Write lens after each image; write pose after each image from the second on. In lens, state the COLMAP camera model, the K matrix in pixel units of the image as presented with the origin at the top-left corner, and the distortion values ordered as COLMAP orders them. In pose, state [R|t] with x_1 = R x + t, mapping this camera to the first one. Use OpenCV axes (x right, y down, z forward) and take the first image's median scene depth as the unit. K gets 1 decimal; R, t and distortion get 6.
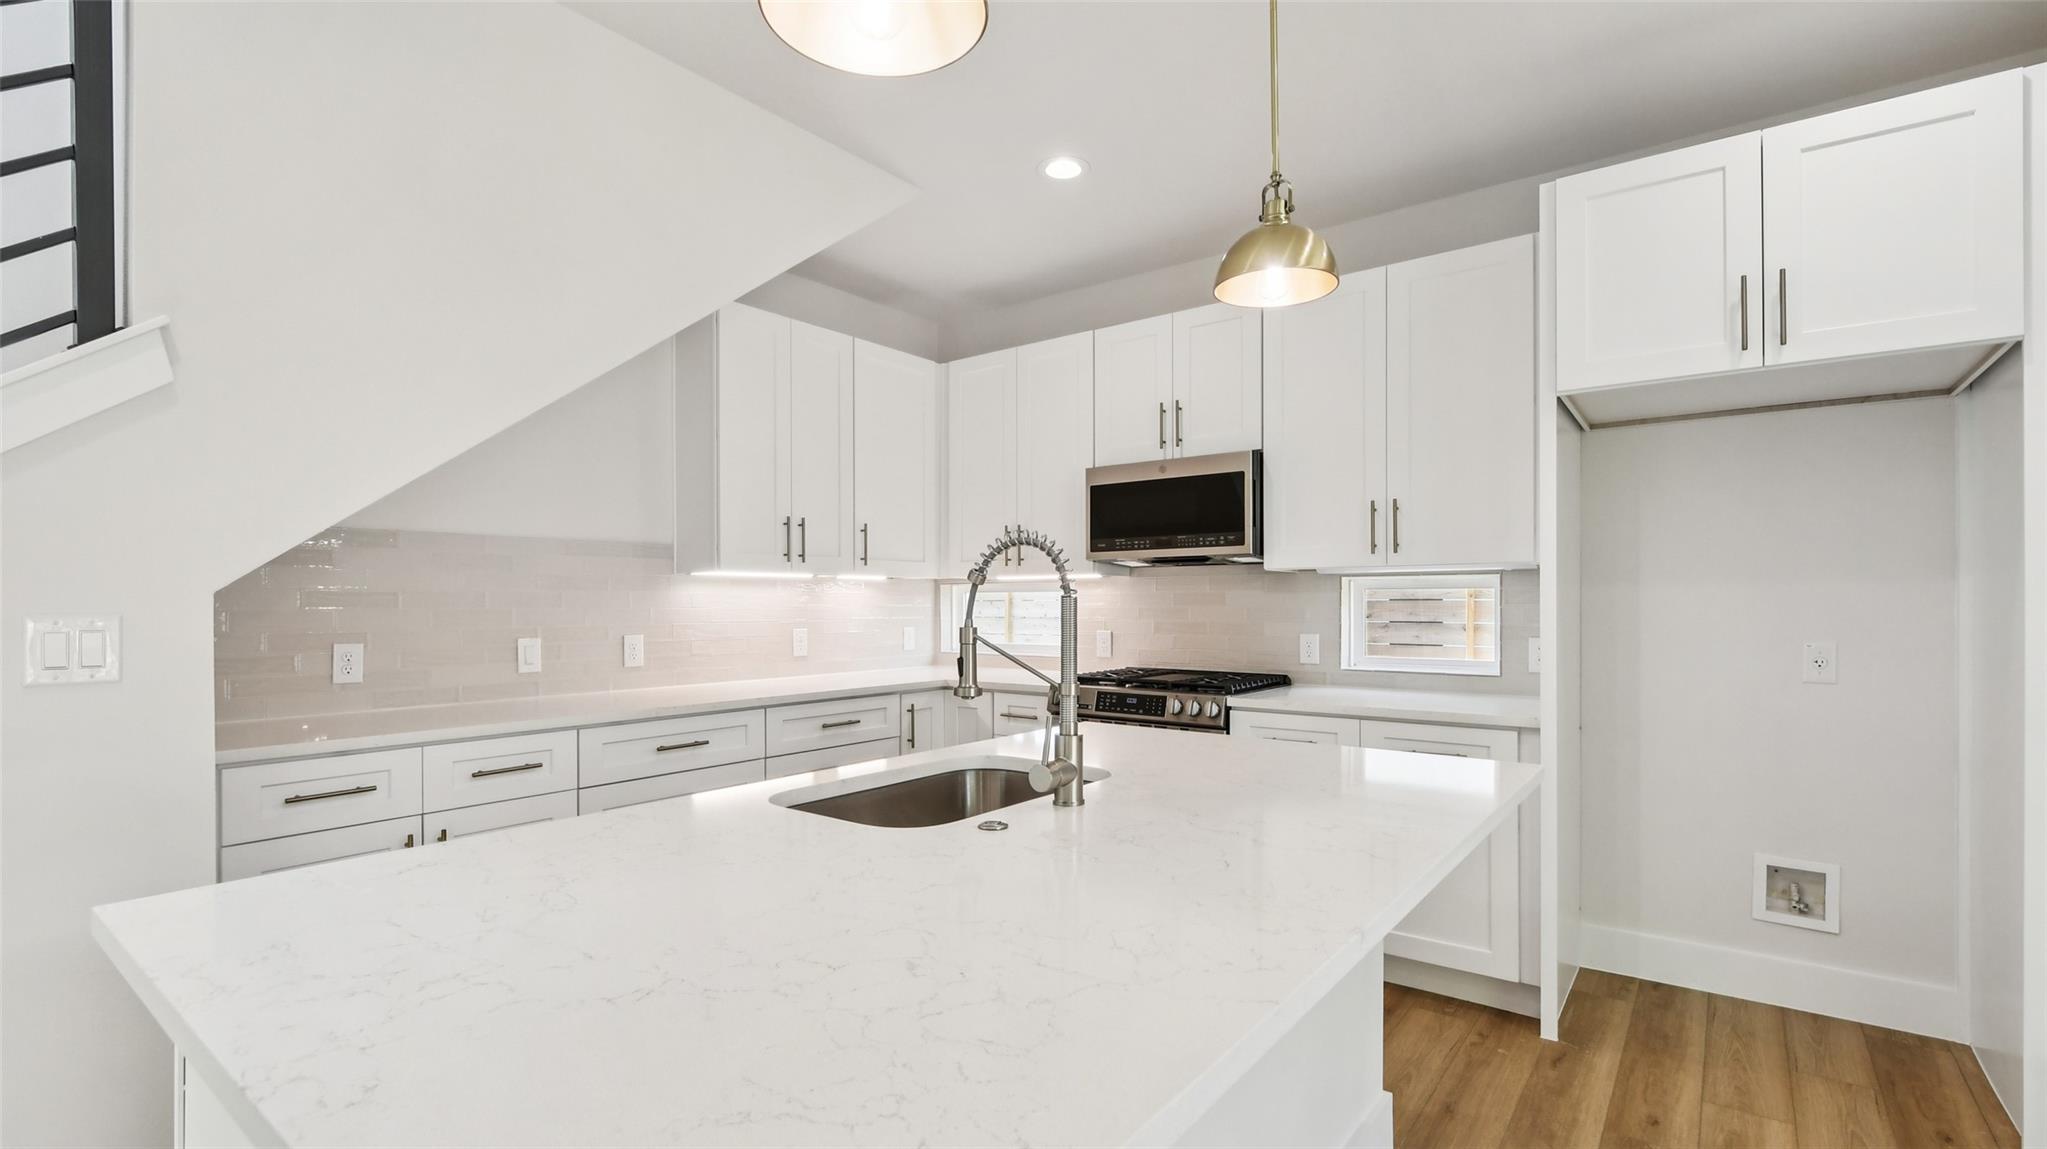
lens RADIAL K [[925.5, 0, 1018.0], [0, 925.5, 603.1], [0, 0, 1]] dist [-0.002655, -0.001935]
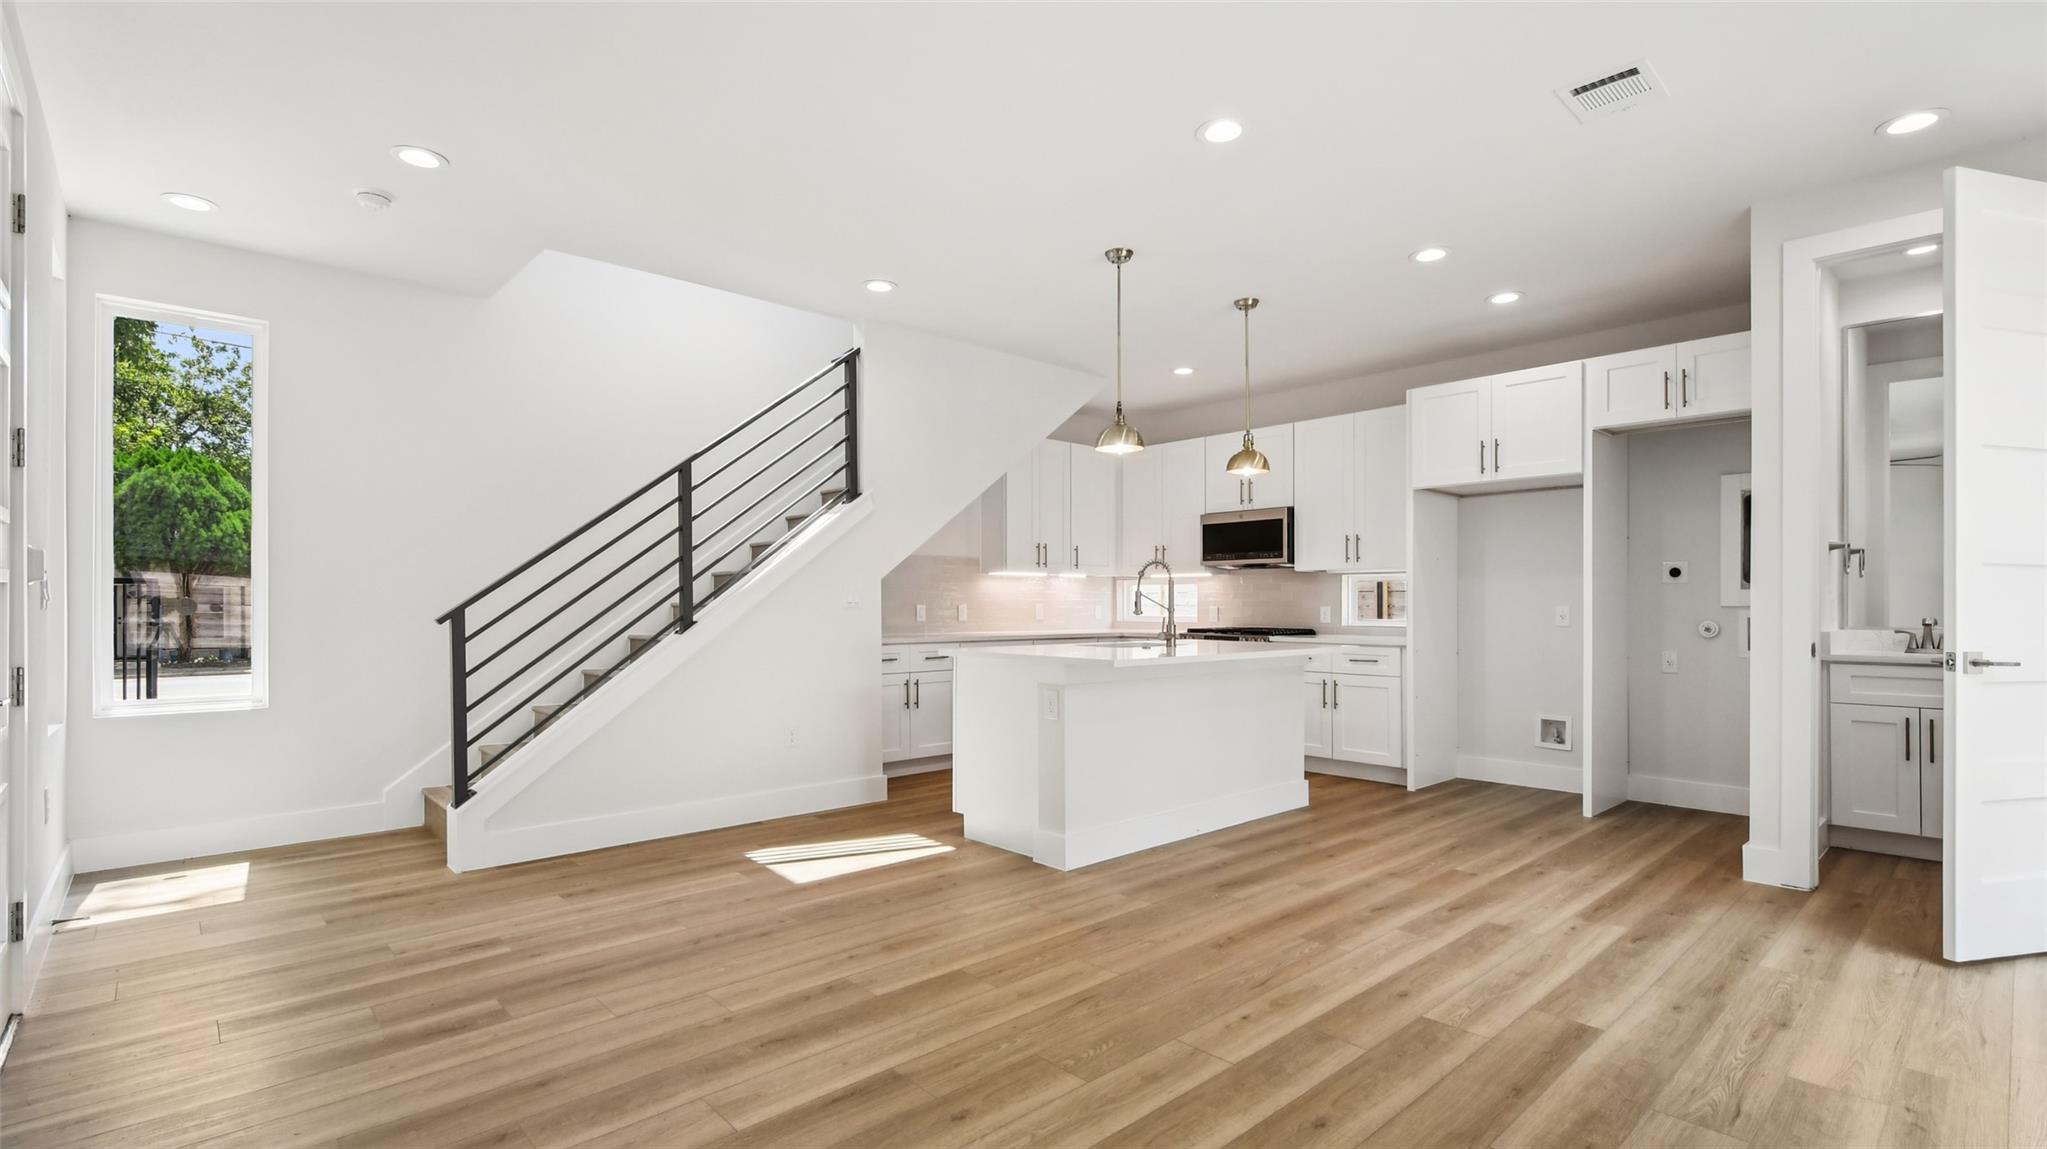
lens RADIAL K [[925.5, 0, 1021.5], [0, 925.5, 598.0], [0, 0, 1]] dist [-0.002655, -0.001935]
pose [[0.986221, 0.002096, -0.165420, 0.030119], [-0.003271, 0.999971, -0.006832, 0.031996], [0.165401, 0.007279, 0.986200, -0.886941]]
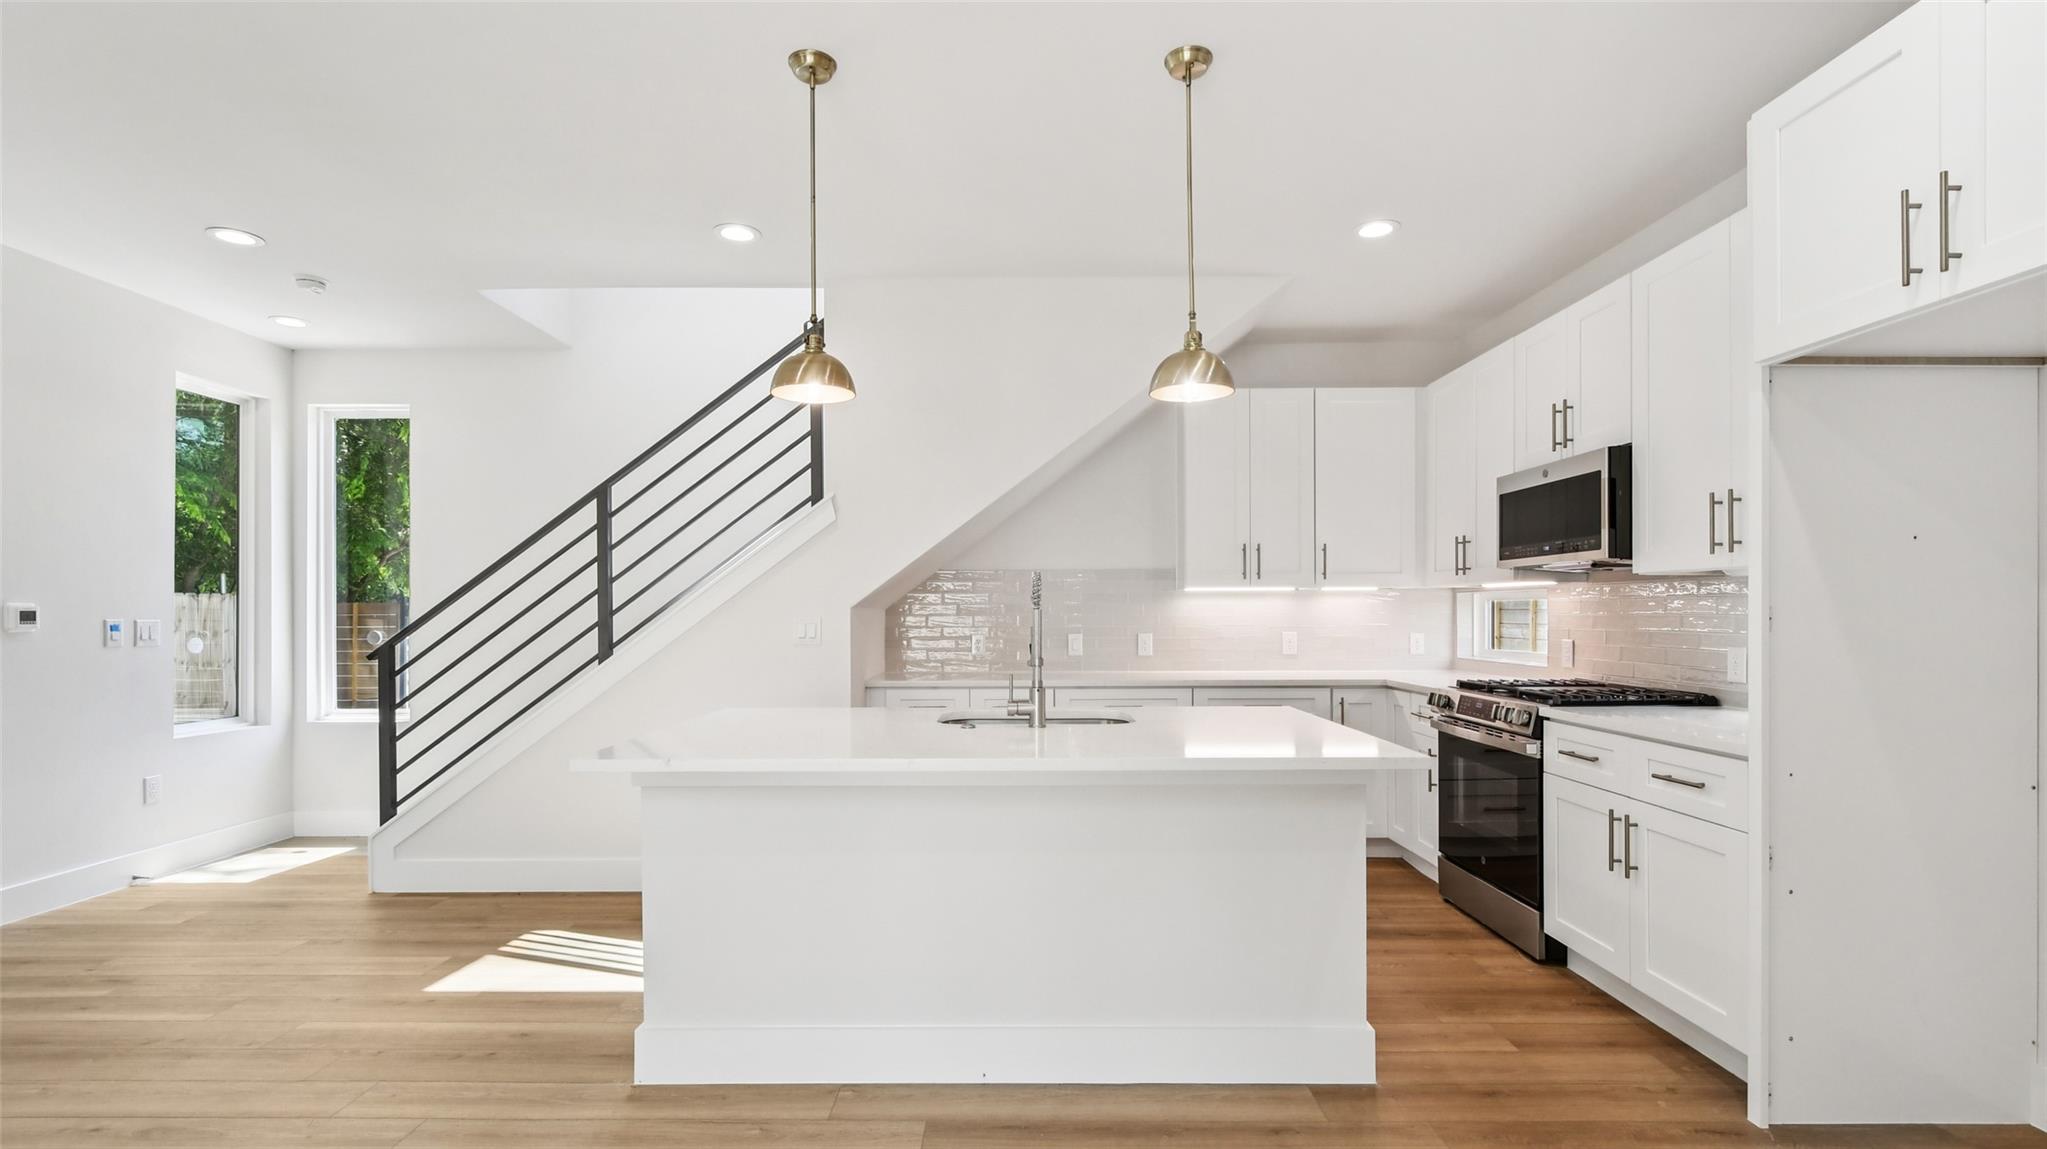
lens RADIAL K [[925.5, 0, 1017.1], [0, 925.5, 609.0], [0, 0, 1]] dist [-0.002655, -0.001935]
pose [[0.612728, -0.003205, -0.790287, 0.586845], [0.002993, 0.999994, -0.001734, -0.001771], [0.790288, -0.001303, 0.612734, -0.040572]]
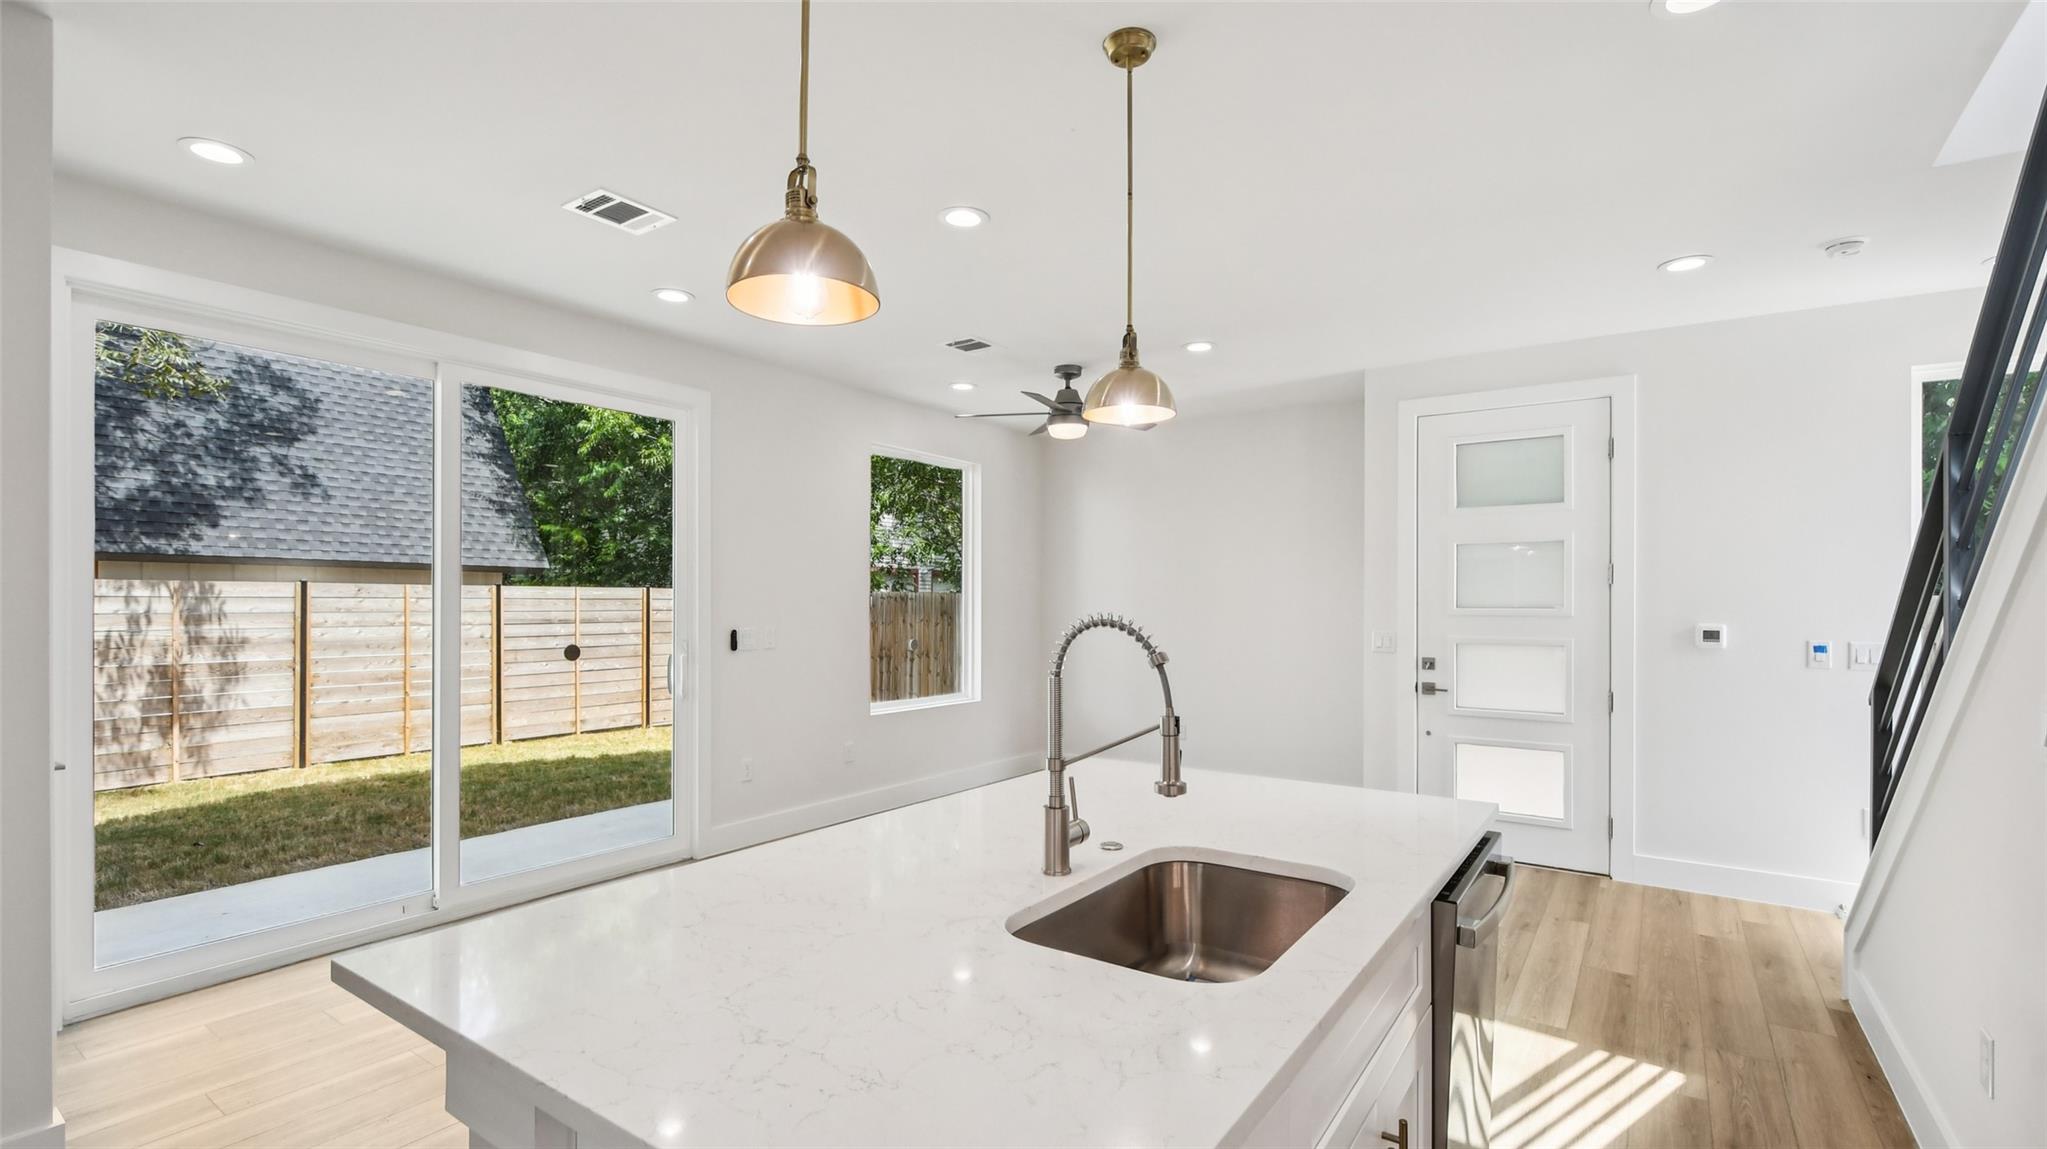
lens RADIAL K [[925.5, 0, 1008.8], [0, 925.5, 589.3], [0, 0, 1]] dist [-0.002655, -0.001935]
pose [[-0.999131, -0.000814, -0.041669, 0.068125], [-0.000340, 0.999935, -0.011369, -0.043650], [0.041676, -0.011345, -0.999067, 0.860827]]
